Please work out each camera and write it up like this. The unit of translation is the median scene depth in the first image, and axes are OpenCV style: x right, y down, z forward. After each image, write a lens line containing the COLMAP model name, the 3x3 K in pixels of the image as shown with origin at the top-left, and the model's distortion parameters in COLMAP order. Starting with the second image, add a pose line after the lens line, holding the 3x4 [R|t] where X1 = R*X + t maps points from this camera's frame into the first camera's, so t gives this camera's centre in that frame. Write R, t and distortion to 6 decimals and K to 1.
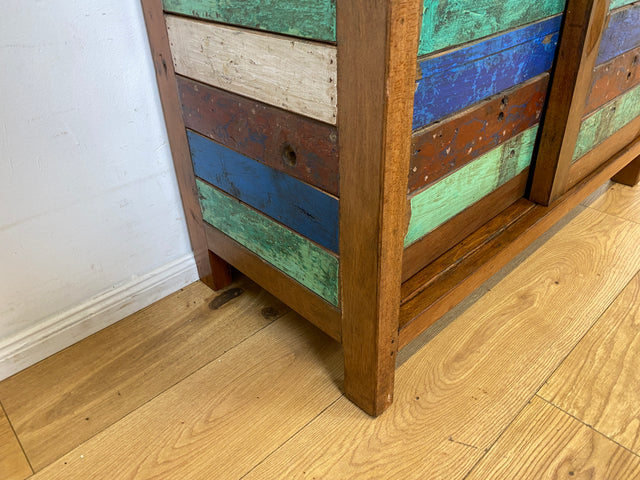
lens RADIAL K [[485.5, 0, 314.6], [0, 485.5, 232.6], [0, 0, 1]] dist [0.038729, -0.050851]
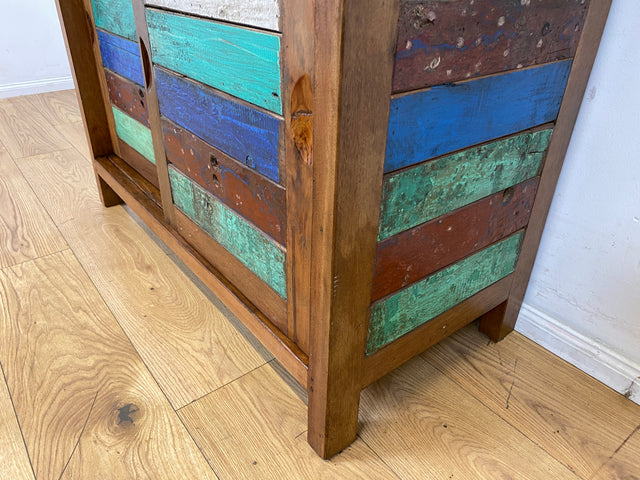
lens RADIAL K [[485.5, 0, 311.7], [0, 485.5, 236.5], [0, 0, 1]] dist [0.038729, -0.050851]
pose [[-0.091754, 0.539349, -0.837068, 1.542700], [-0.540440, 0.679066, 0.496783, -0.844604], [0.836365, 0.497967, 0.229179, 1.147333]]
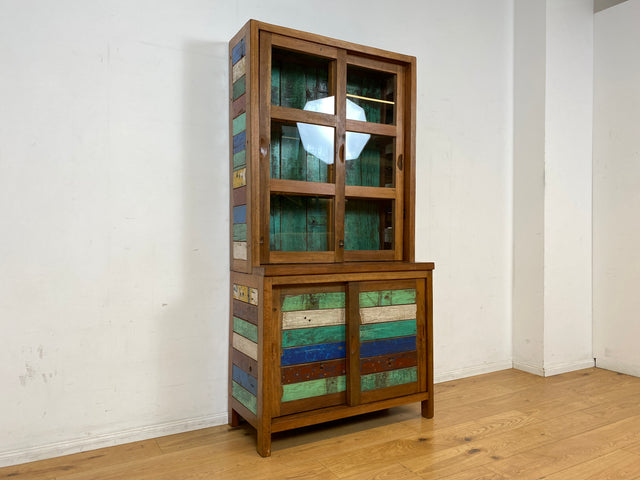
lens RADIAL K [[485.5, 0, 316.6], [0, 485.5, 235.5], [0, 0, 1]] dist [0.038729, -0.050851]
pose [[0.972382, 0.038783, -0.230152, 0.976018], [-0.157699, 0.836130, -0.525374, 0.680869], [0.172061, 0.547159, 0.819153, -2.010477]]
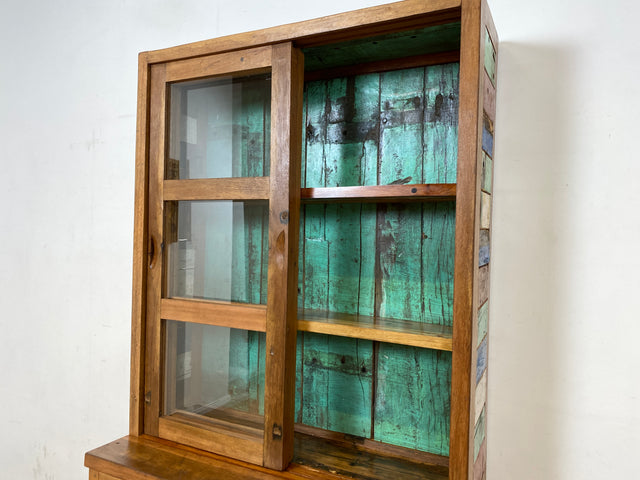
lens RADIAL K [[485.5, 0, 311.3], [0, 485.5, 231.8], [0, 0, 1]] dist [0.038729, -0.050851]
pose [[0.354277, 0.046041, -0.934006, 1.916944], [-0.537662, 0.827223, -0.163163, -1.350770], [0.765119, 0.559984, 0.317820, -0.096821]]
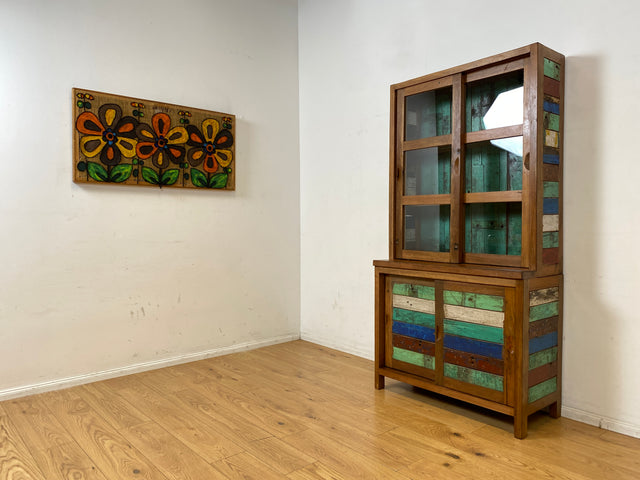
lens RADIAL K [[485.5, 0, 320.8], [0, 485.5, 233.6], [0, 0, 1]] dist [0.038729, -0.050851]
pose [[-0.031986, 0.062386, -0.997539, 4.085637], [-0.538846, 0.839509, 0.069781, -0.790526], [0.841797, 0.539752, 0.006764, -0.236238]]
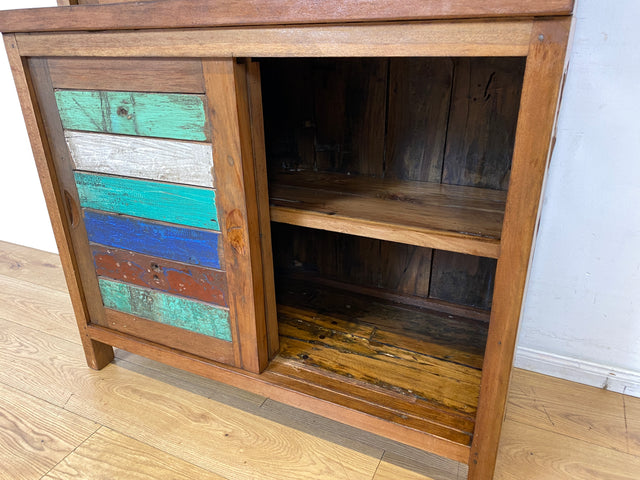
lens RADIAL K [[441.9, 0, 337.4], [0, 441.9, 222.8], [0, 0, 1]] dist [0.002730, -0.010183]
pose [[0.413166, 0.374954, -0.829881, 1.875720], [-0.503486, 0.853405, 0.134916, -0.901963], [0.758812, 0.362090, 0.541382, 0.823273]]
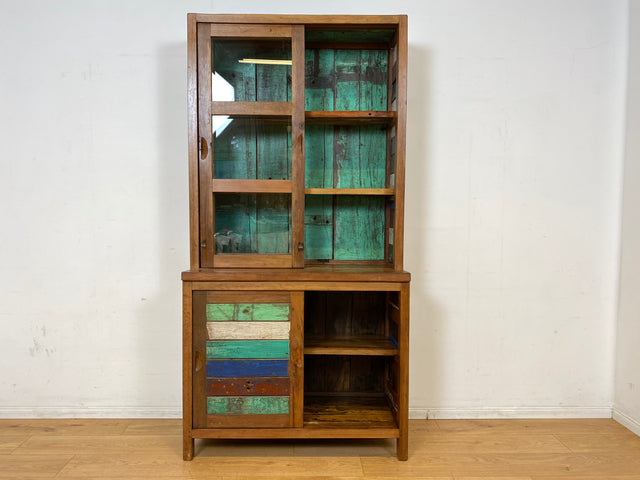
lens RADIAL K [[488.6, 0, 312.8], [0, 488.6, 243.4], [0, 0, 1]] dist [0.026571, -0.032960]
pose [[0.741928, 0.075916, -0.666168, 2.392816], [-0.392195, 0.854995, -0.339362, -0.061915], [0.543807, 0.513050, 0.664119, -1.202289]]
